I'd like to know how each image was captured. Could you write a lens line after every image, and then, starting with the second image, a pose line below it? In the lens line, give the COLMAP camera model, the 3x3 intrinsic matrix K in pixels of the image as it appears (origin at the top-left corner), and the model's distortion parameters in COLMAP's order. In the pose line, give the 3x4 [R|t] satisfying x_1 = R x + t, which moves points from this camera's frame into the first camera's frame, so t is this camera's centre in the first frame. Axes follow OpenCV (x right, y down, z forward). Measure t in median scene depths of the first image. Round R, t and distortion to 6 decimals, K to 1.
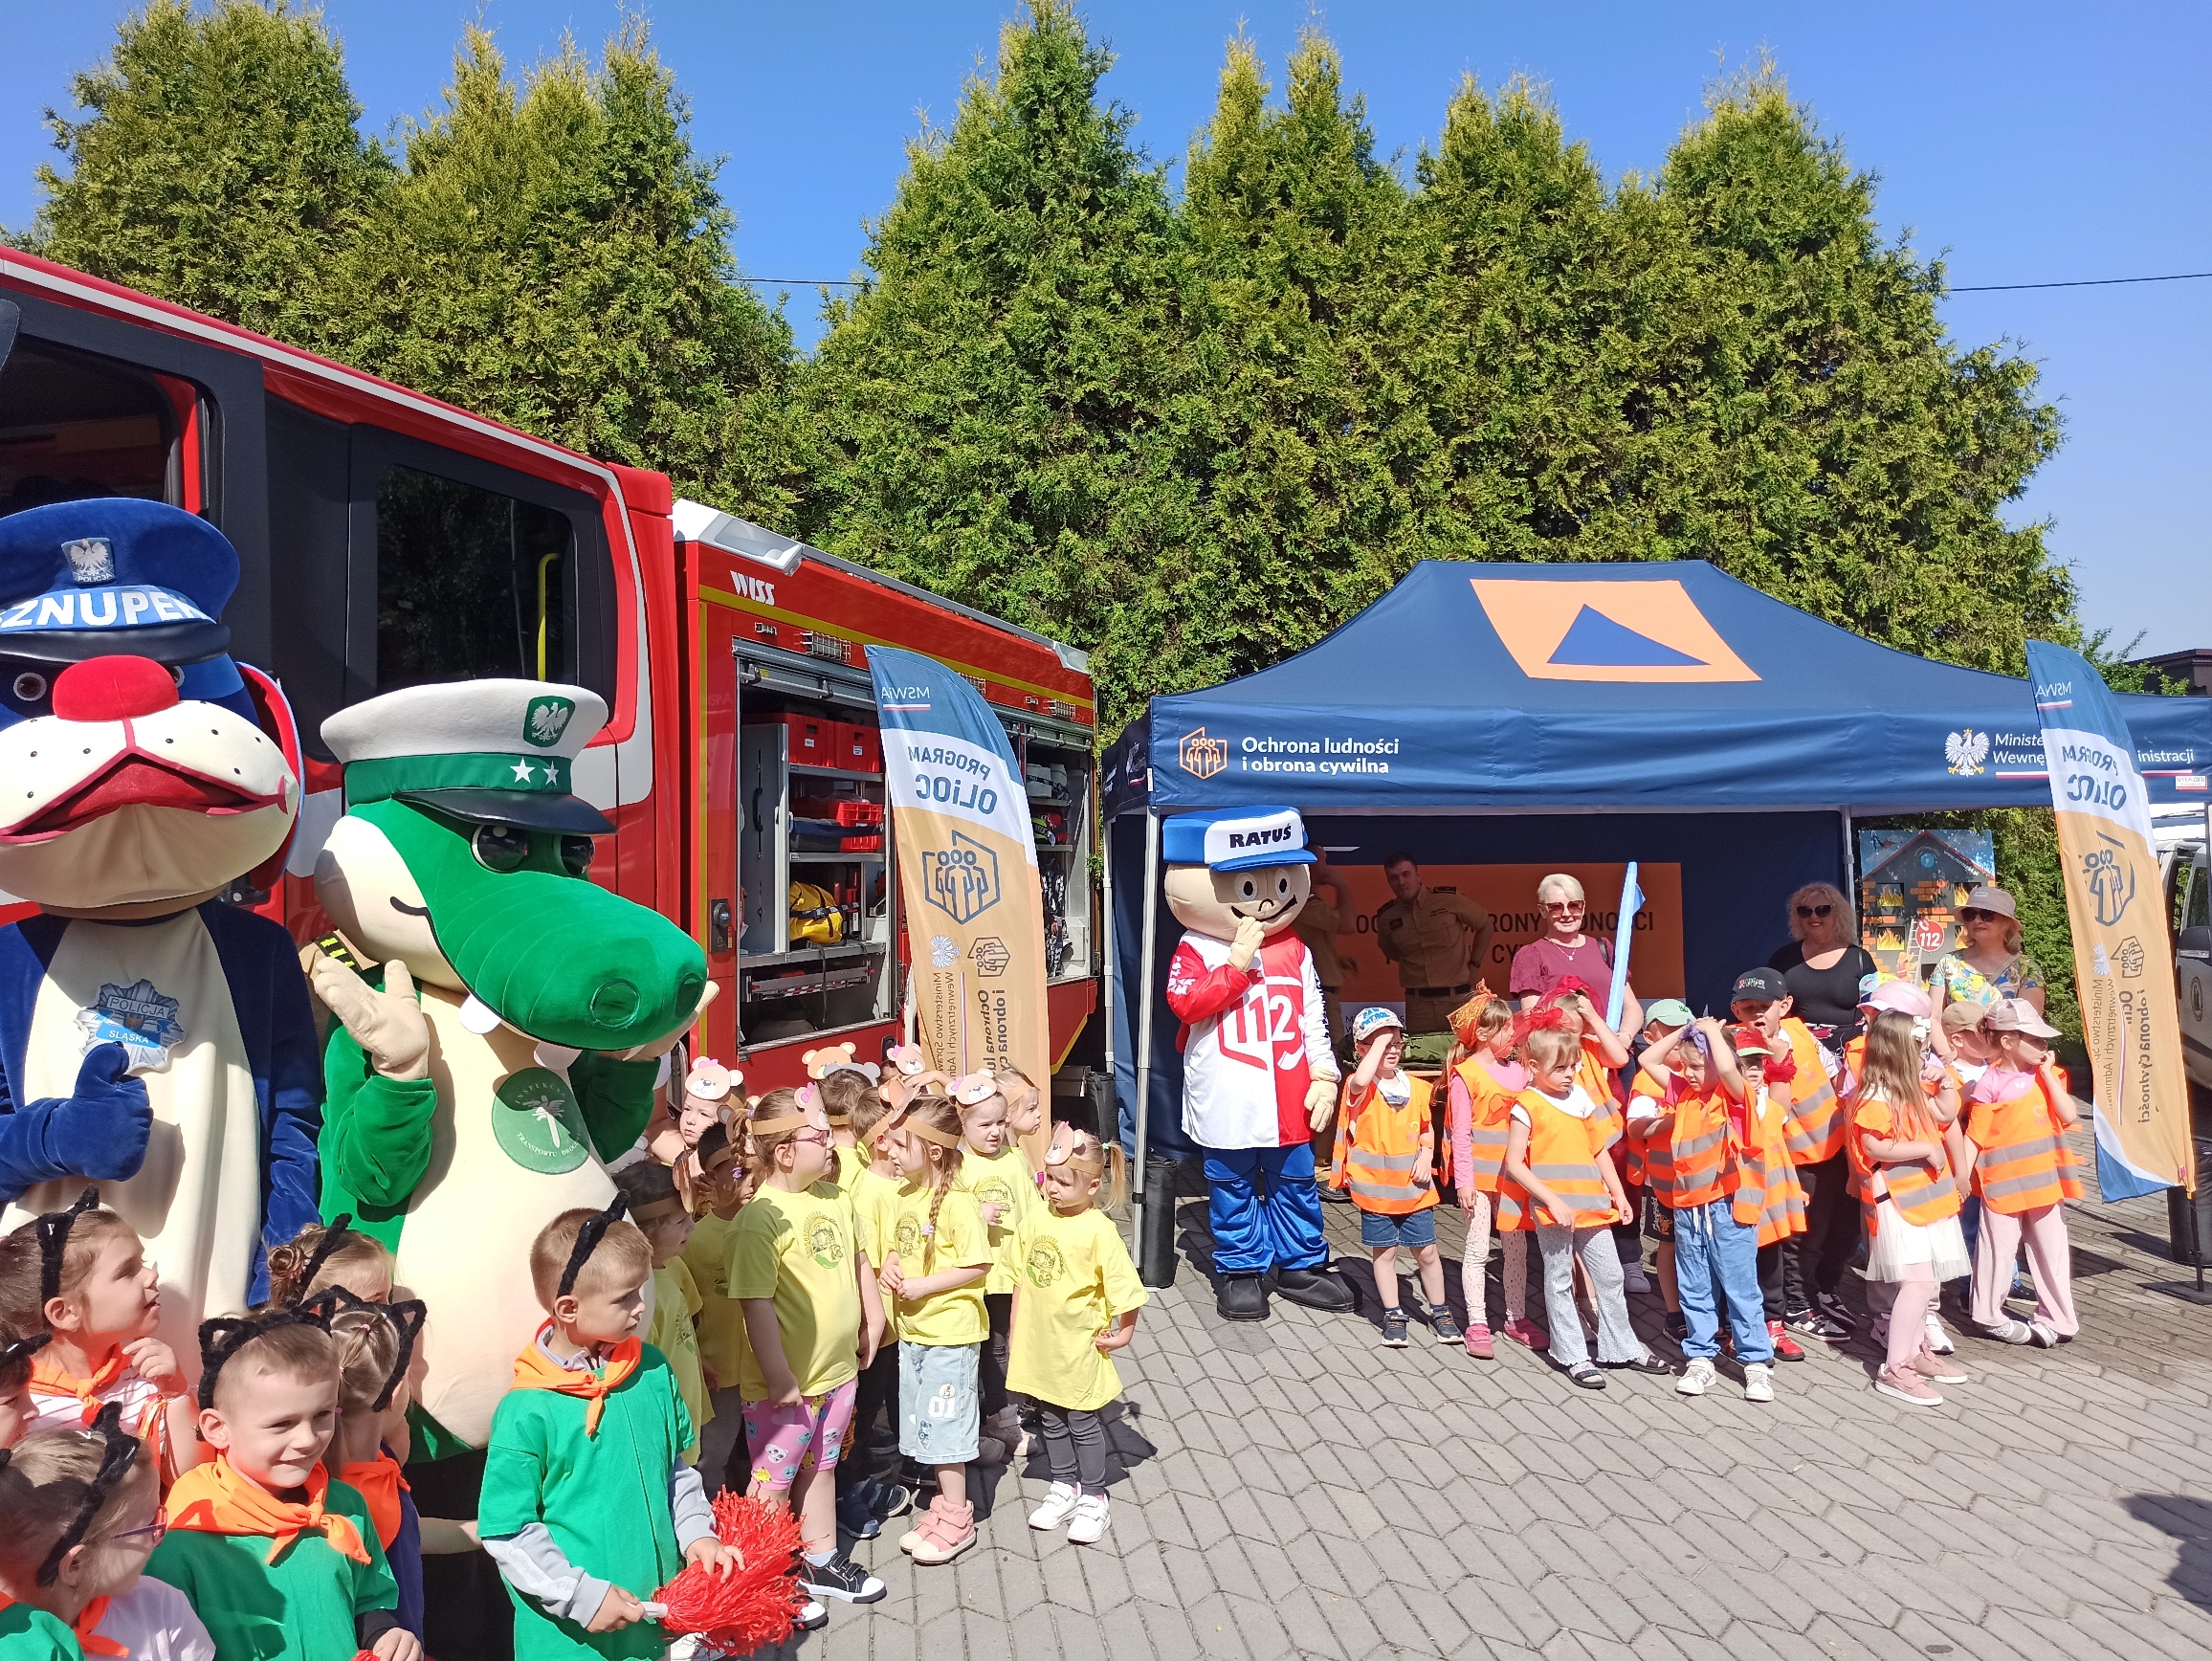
lens RADIAL K [[1607.3, 0, 1102.1], [0, 1607.3, 860.4], [0, 0, 1]] dist [0.048826, -0.039845]
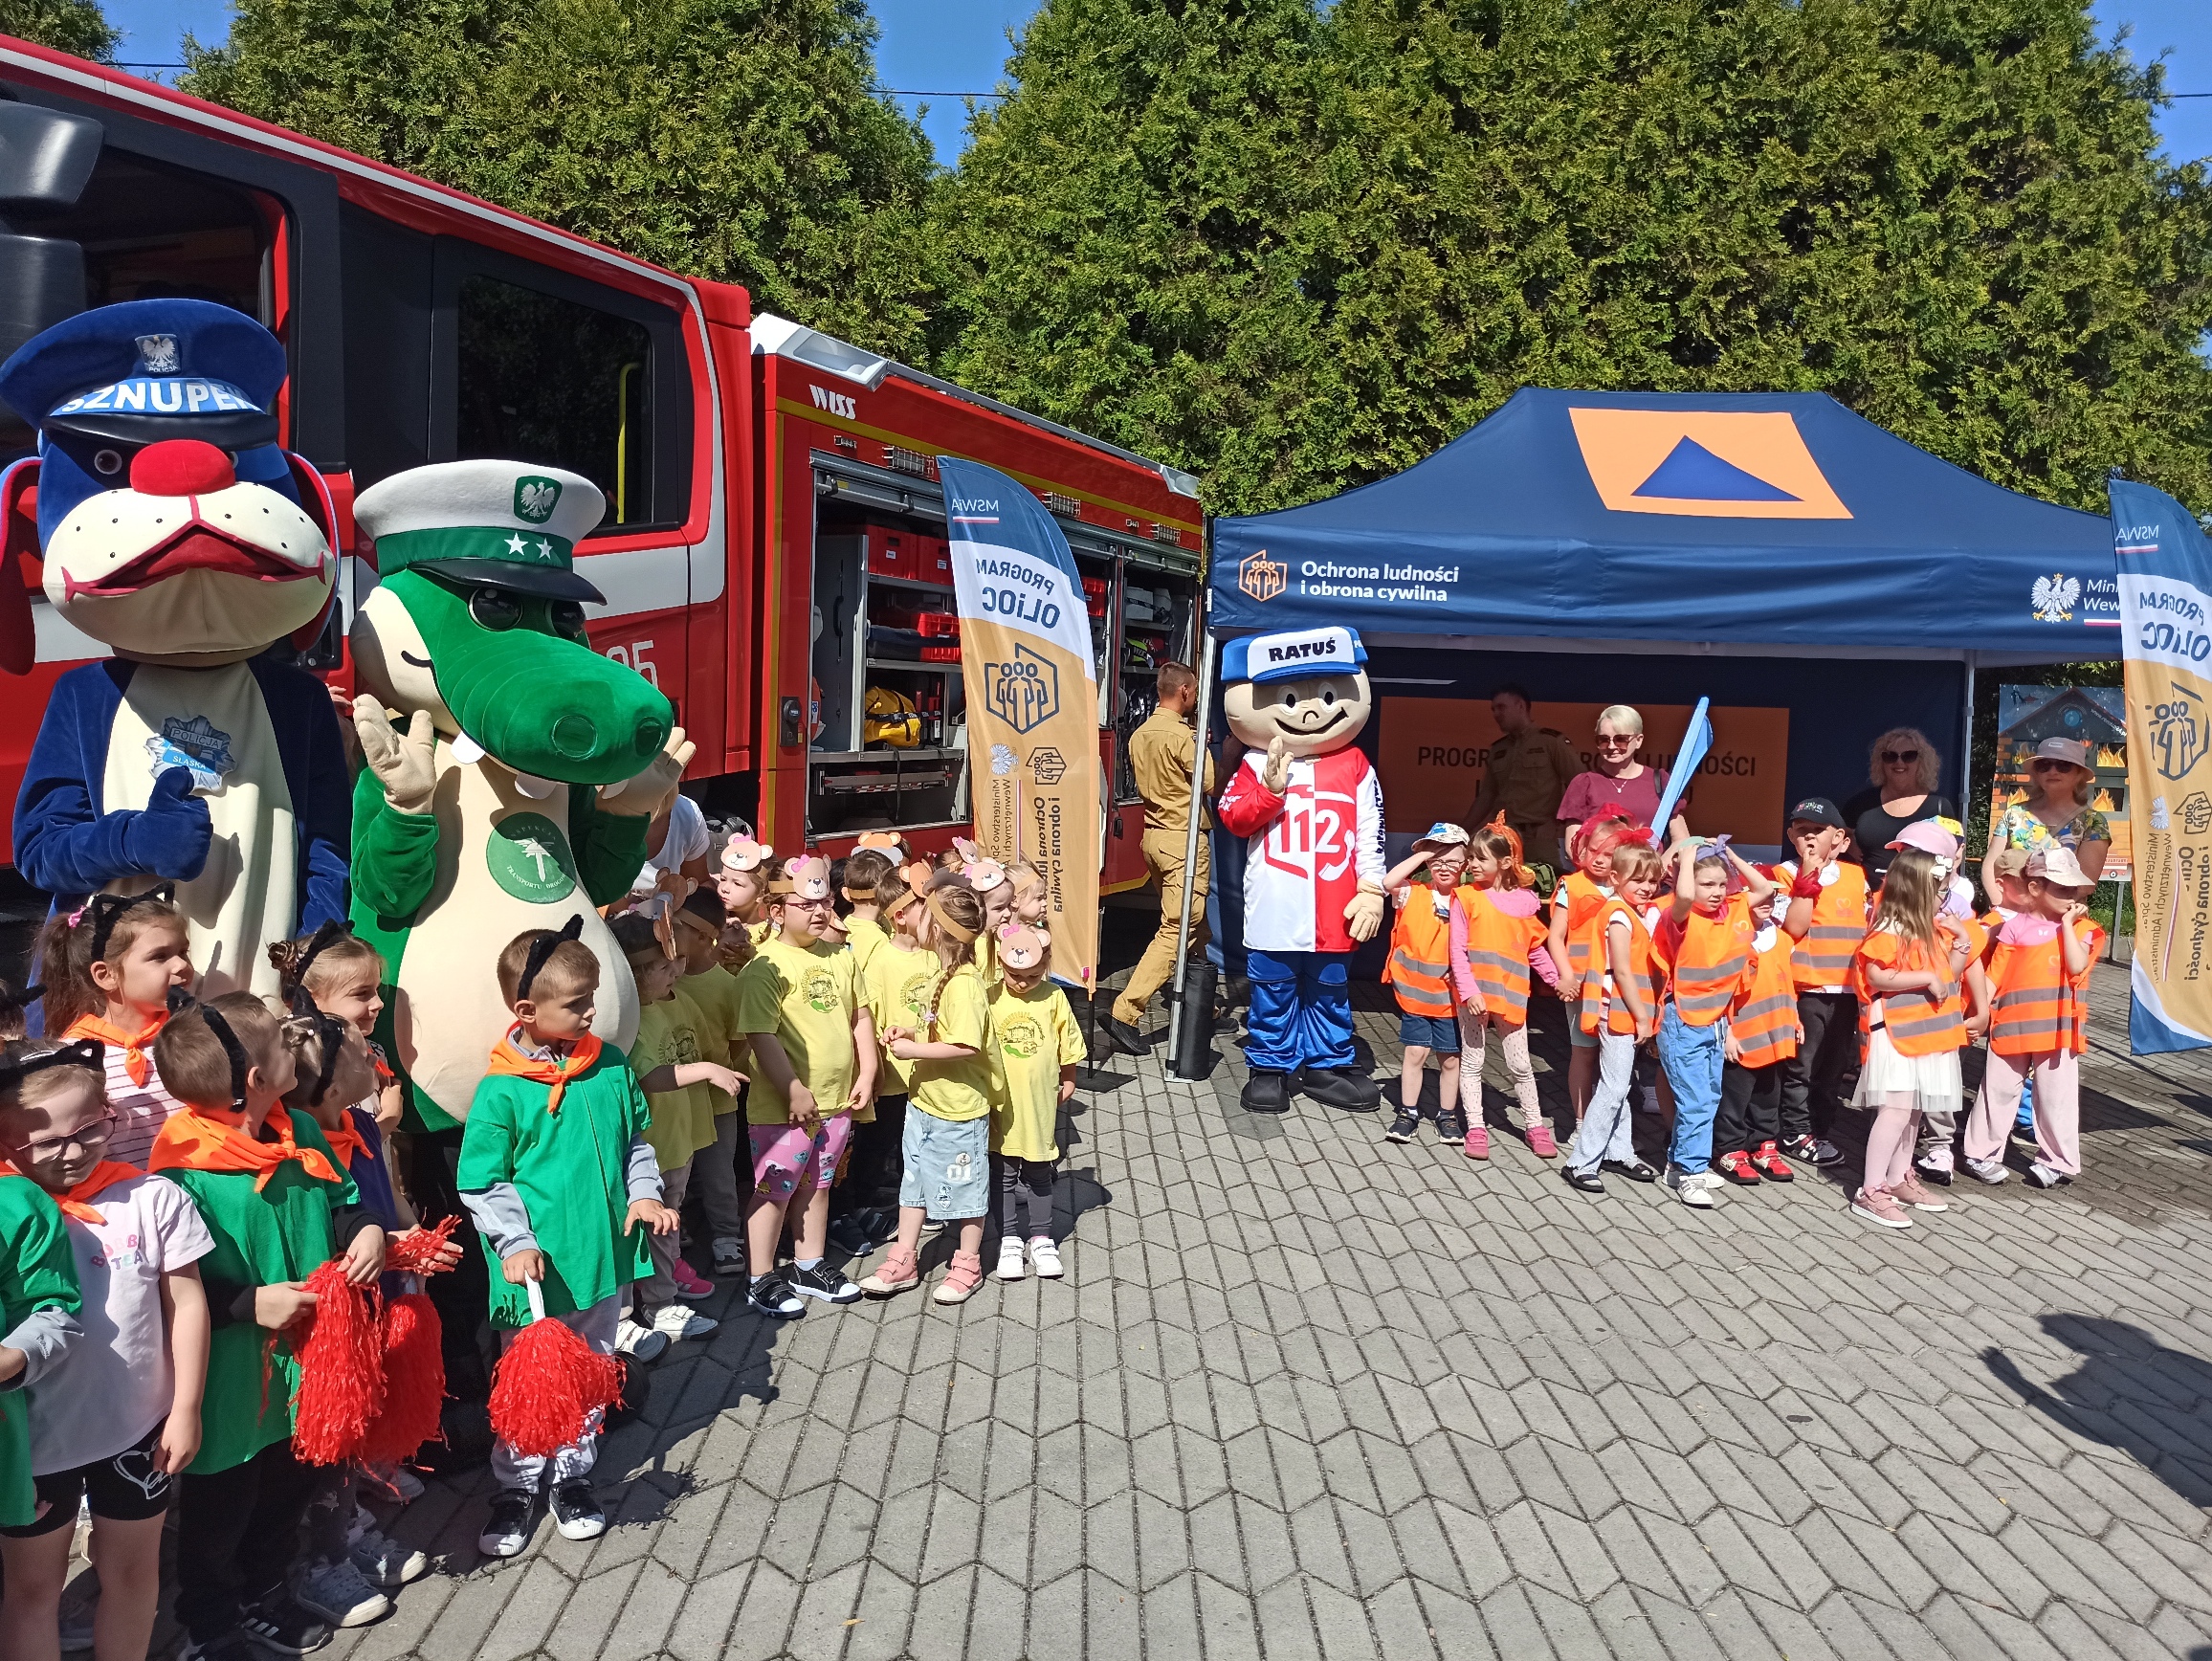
lens RADIAL K [[1607.3, 0, 1102.1], [0, 1607.3, 860.4], [0, 0, 1]] dist [0.048826, -0.039845]
pose [[0.992324, 0.050540, -0.112868, 0.055455], [-0.038894, 0.993911, 0.103093, 0.007634], [0.117391, -0.097912, 0.988247, -0.030347]]
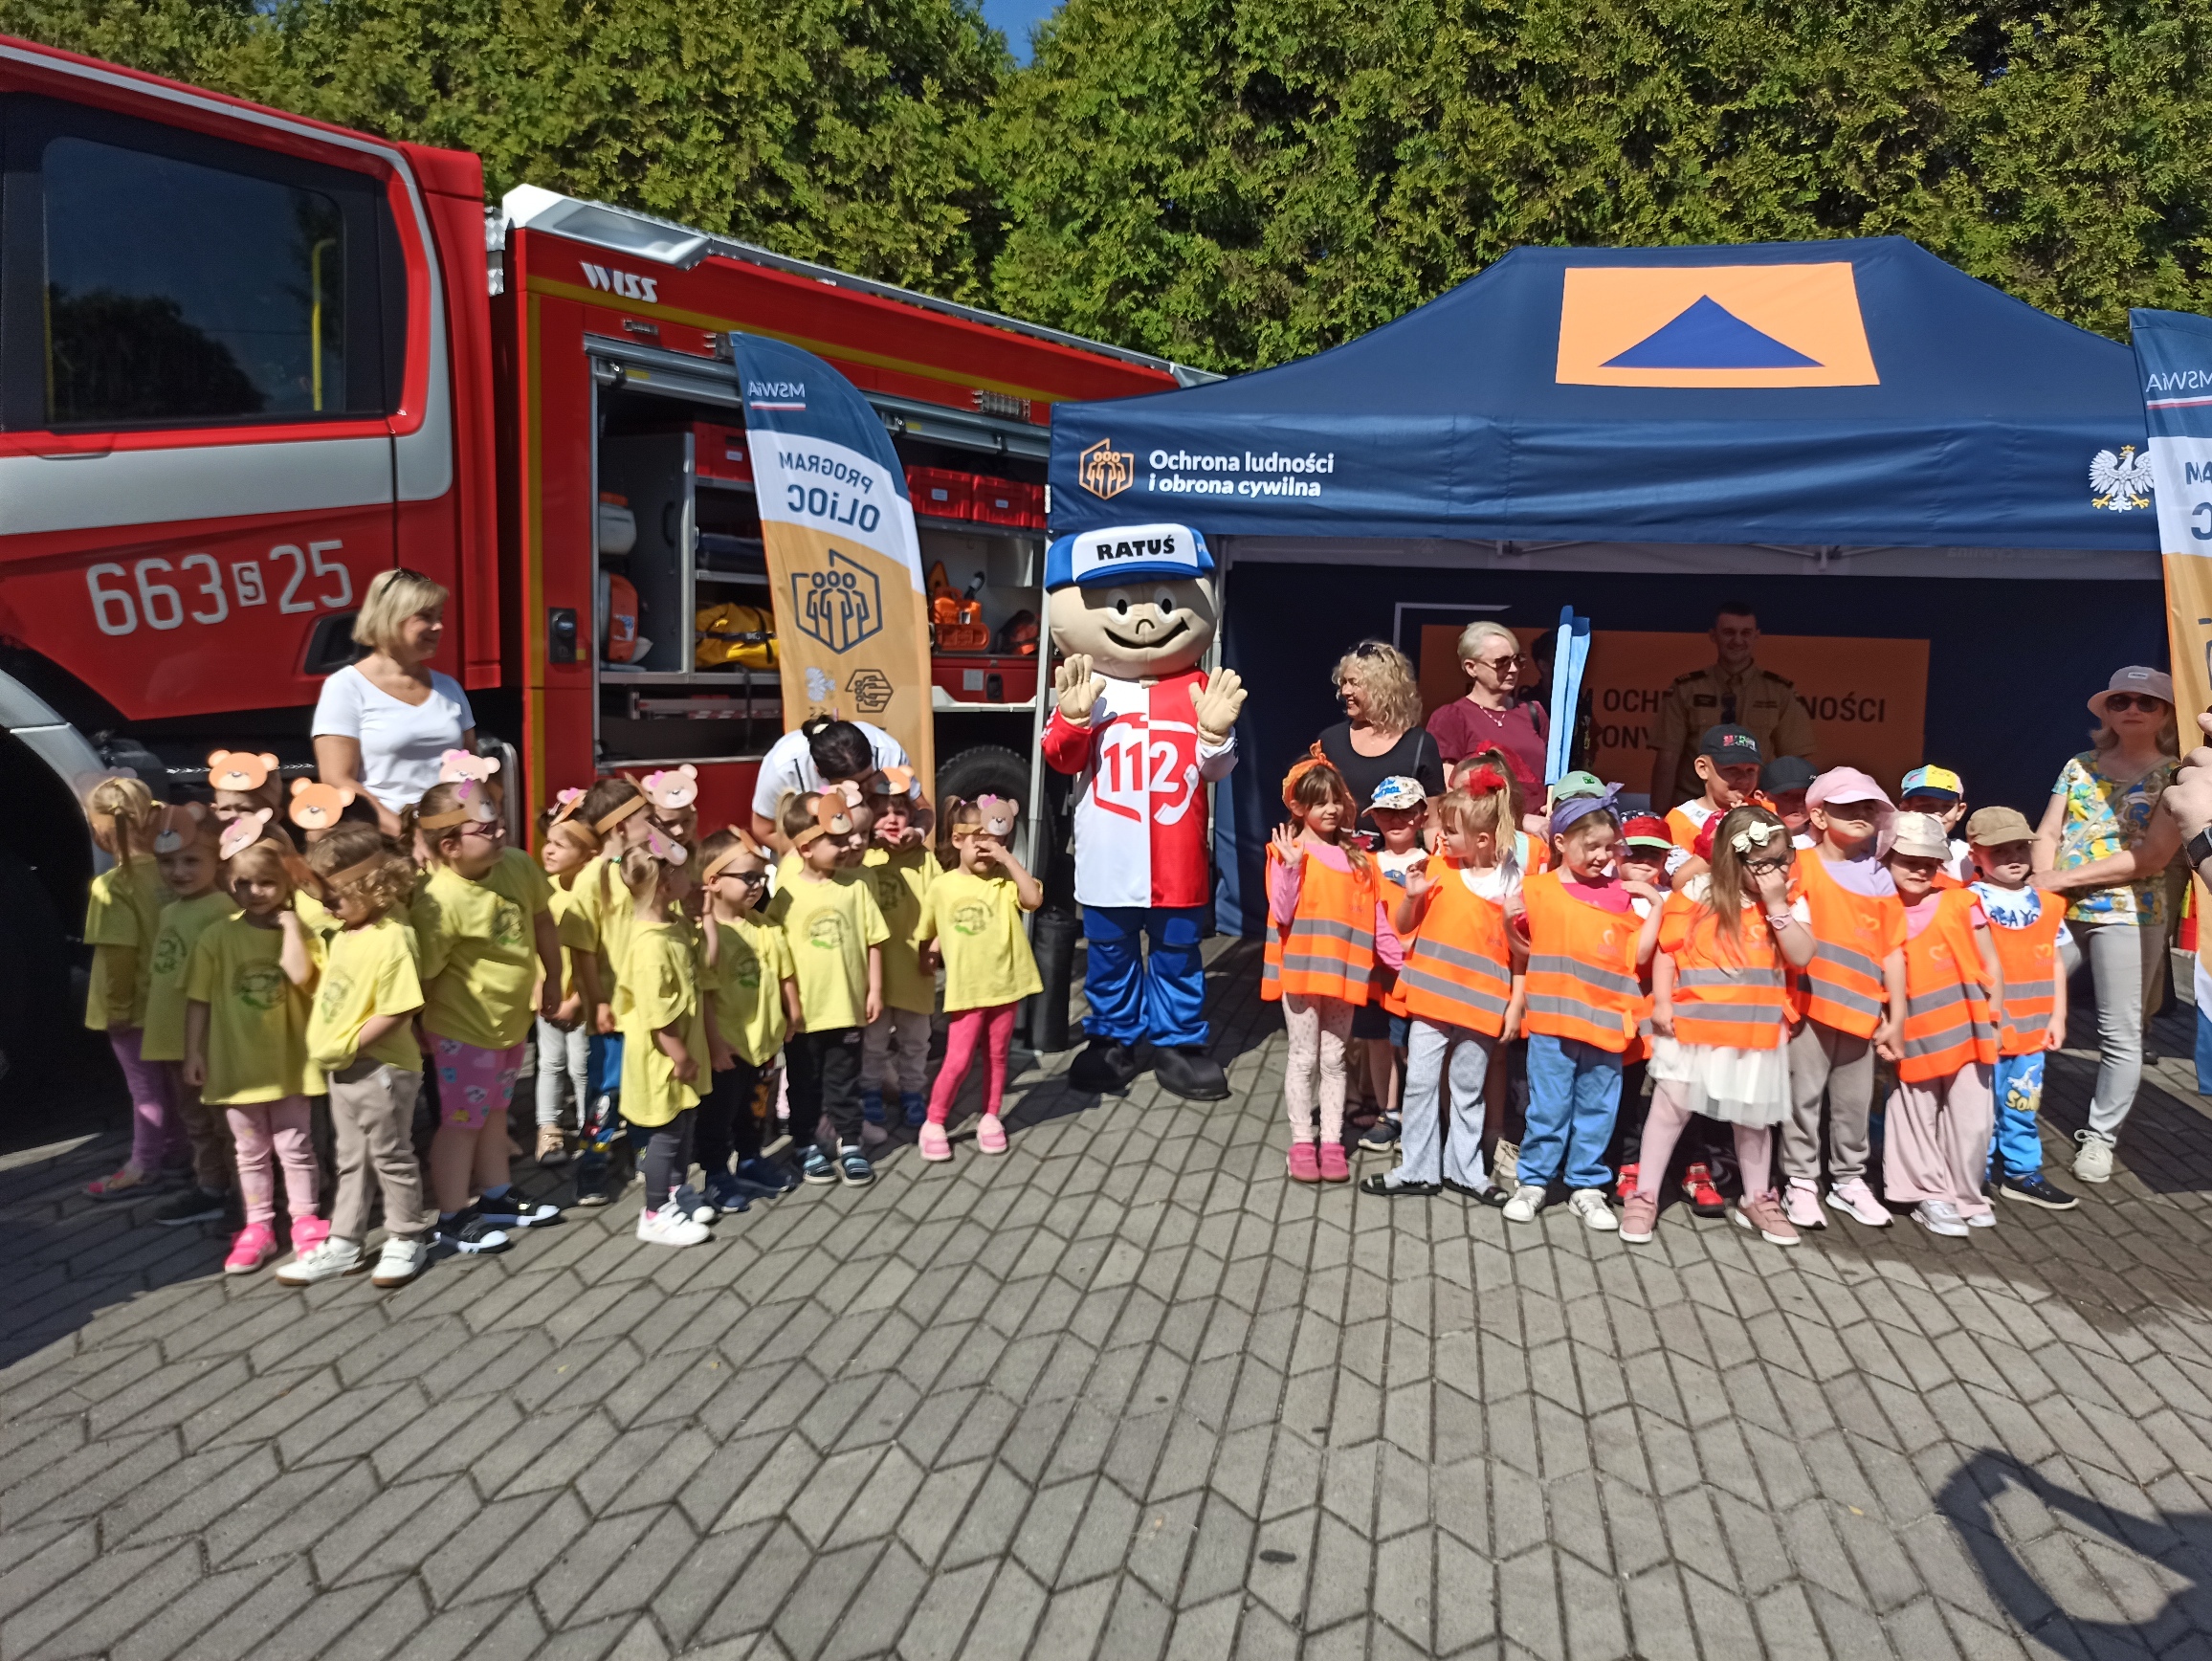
lens RADIAL K [[1632.9, 0, 1106.0], [0, 1632.9, 830.5], [0, 0, 1]] dist [0.041533, -0.037101]
pose [[0.942362, 0.079850, -0.324929, 0.236994], [-0.042990, 0.991952, 0.119089, 0.014625], [0.331823, -0.098257, 0.938211, 0.090394]]
